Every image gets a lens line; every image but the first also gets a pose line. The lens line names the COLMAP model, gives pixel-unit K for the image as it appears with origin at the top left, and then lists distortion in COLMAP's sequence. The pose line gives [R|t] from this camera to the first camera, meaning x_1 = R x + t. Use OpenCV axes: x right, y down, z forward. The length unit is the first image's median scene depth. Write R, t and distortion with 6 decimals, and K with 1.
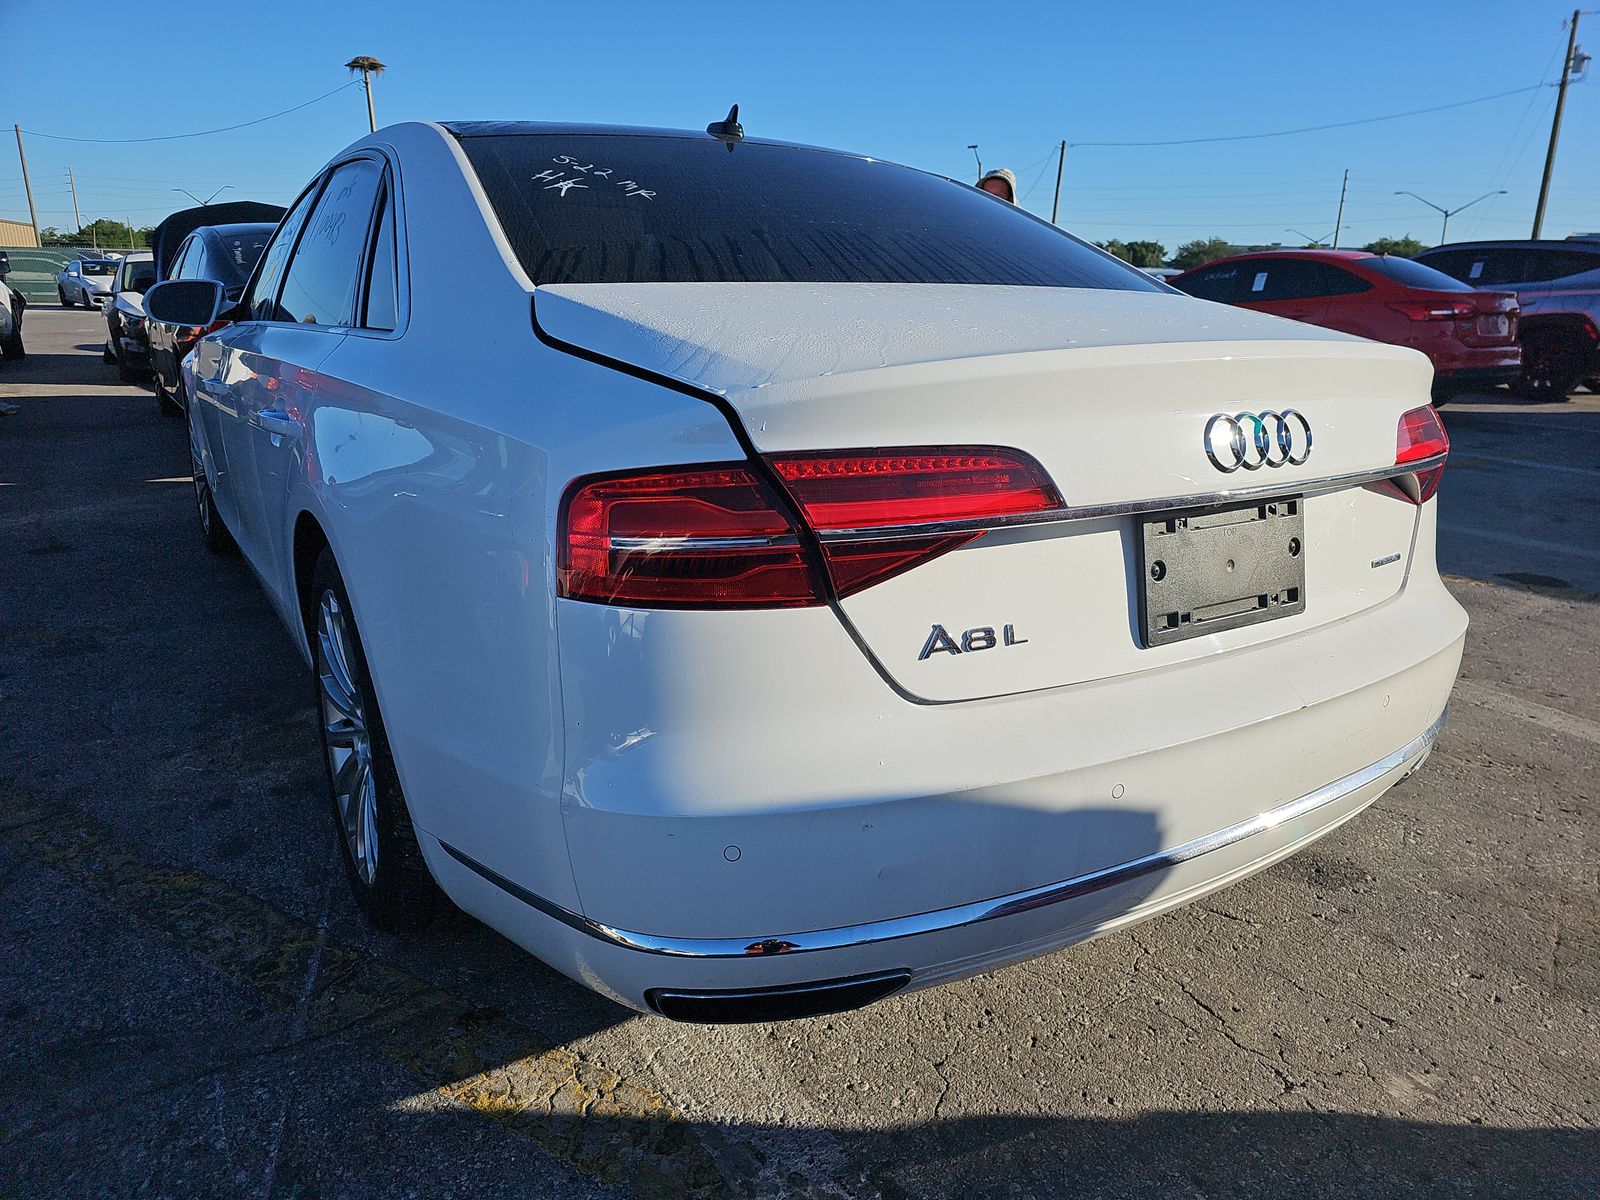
lens RADIAL K [[1058.9, 0, 793.9], [0, 1058.9, 602.3], [0, 0, 1]] dist [0.034591, -0.027403]
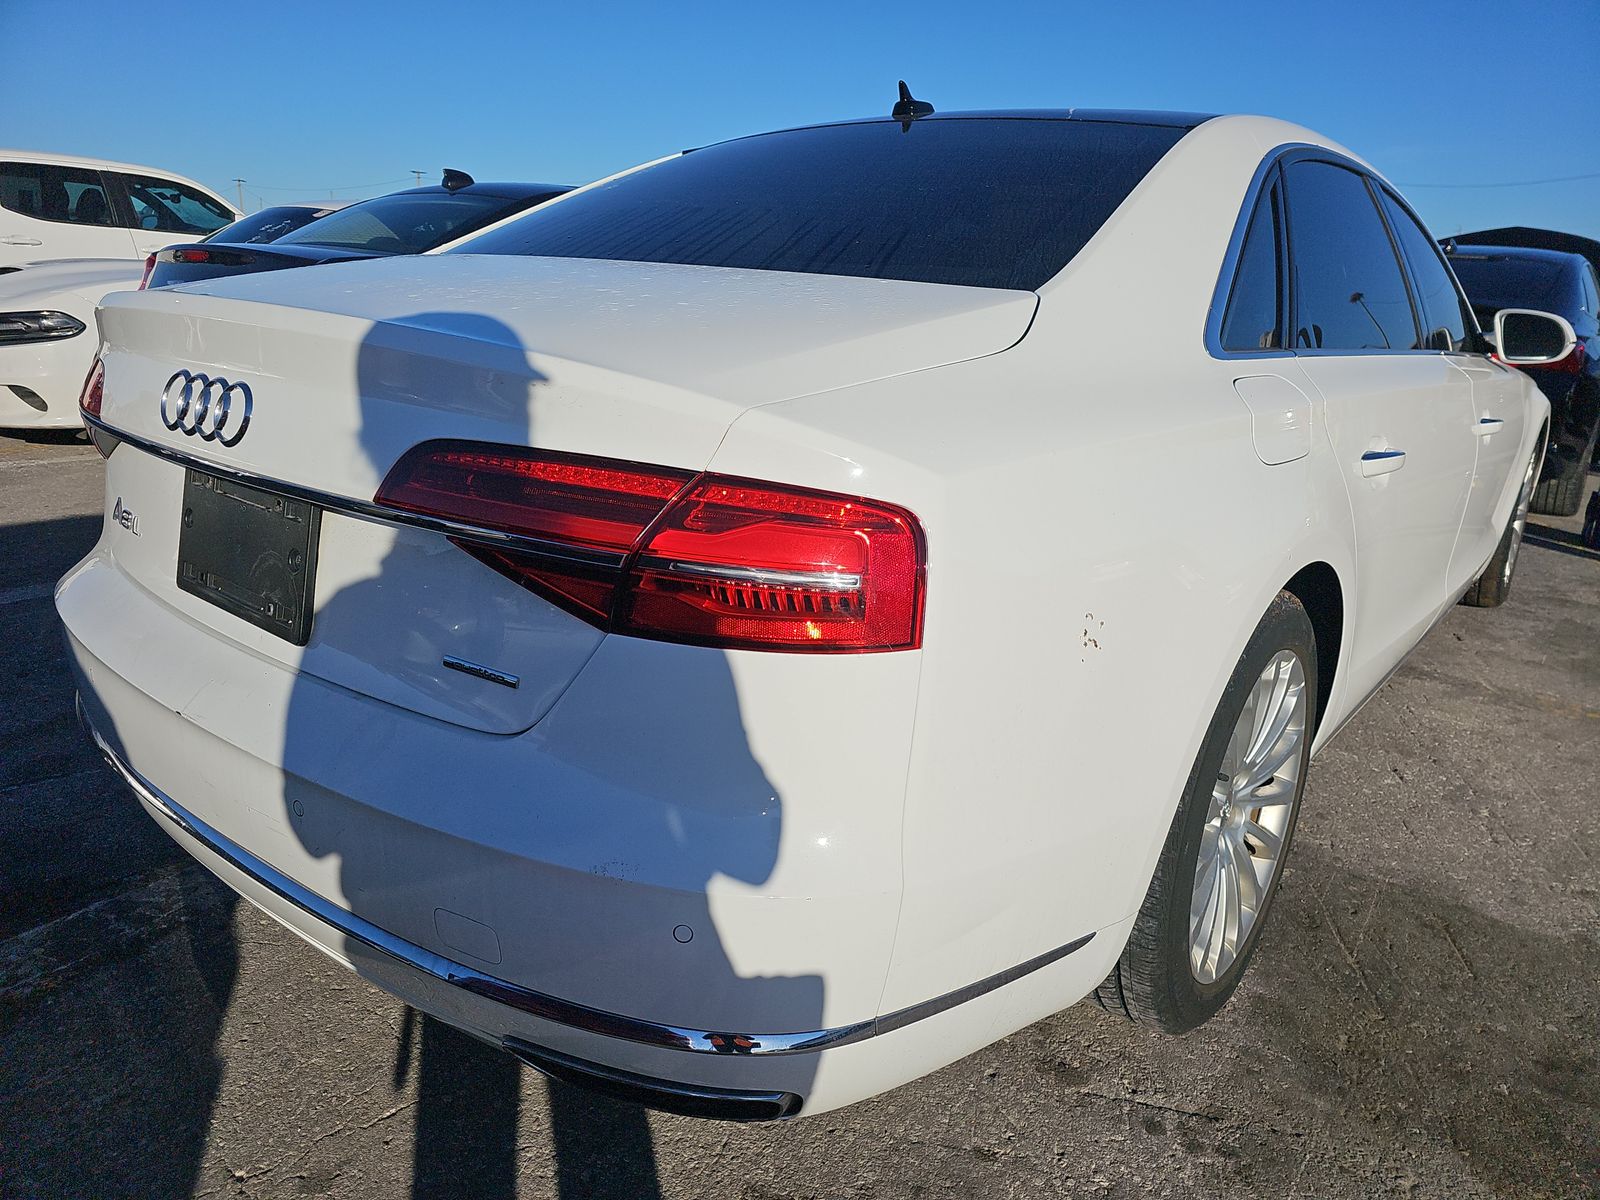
lens RADIAL K [[1058.9, 0, 813.8], [0, 1058.9, 599.3], [0, 0, 1]] dist [0.034591, -0.027403]
pose [[0.324026, 0.271188, -0.906347, 0.857979], [-0.305091, 0.936803, 0.171229, -0.180898], [0.895504, 0.221036, 0.386285, 0.665625]]
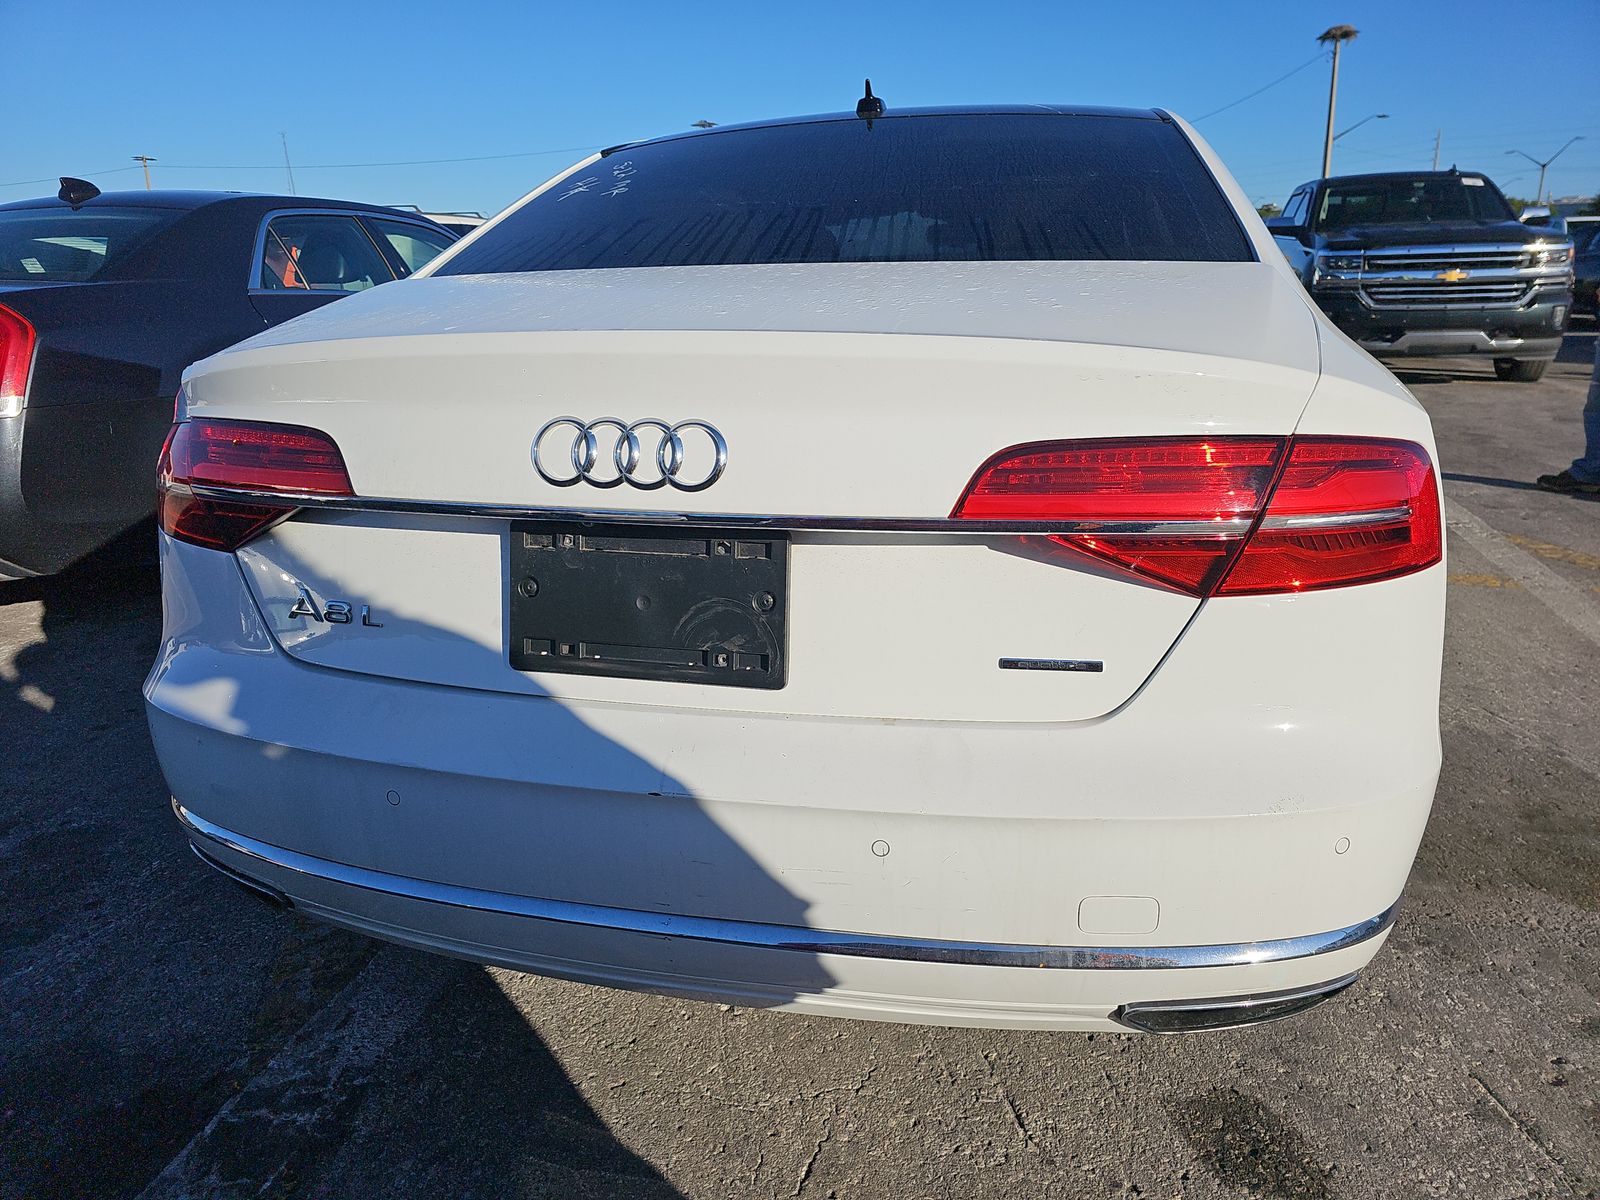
lens RADIAL K [[1058.9, 0, 793.0], [0, 1058.9, 595.6], [0, 0, 1]] dist [0.034591, -0.027403]
pose [[0.685159, 0.180604, -0.705648, 0.648576], [-0.174233, 0.981286, 0.081978, -0.077564], [0.707248, 0.066780, 0.703804, 0.304633]]
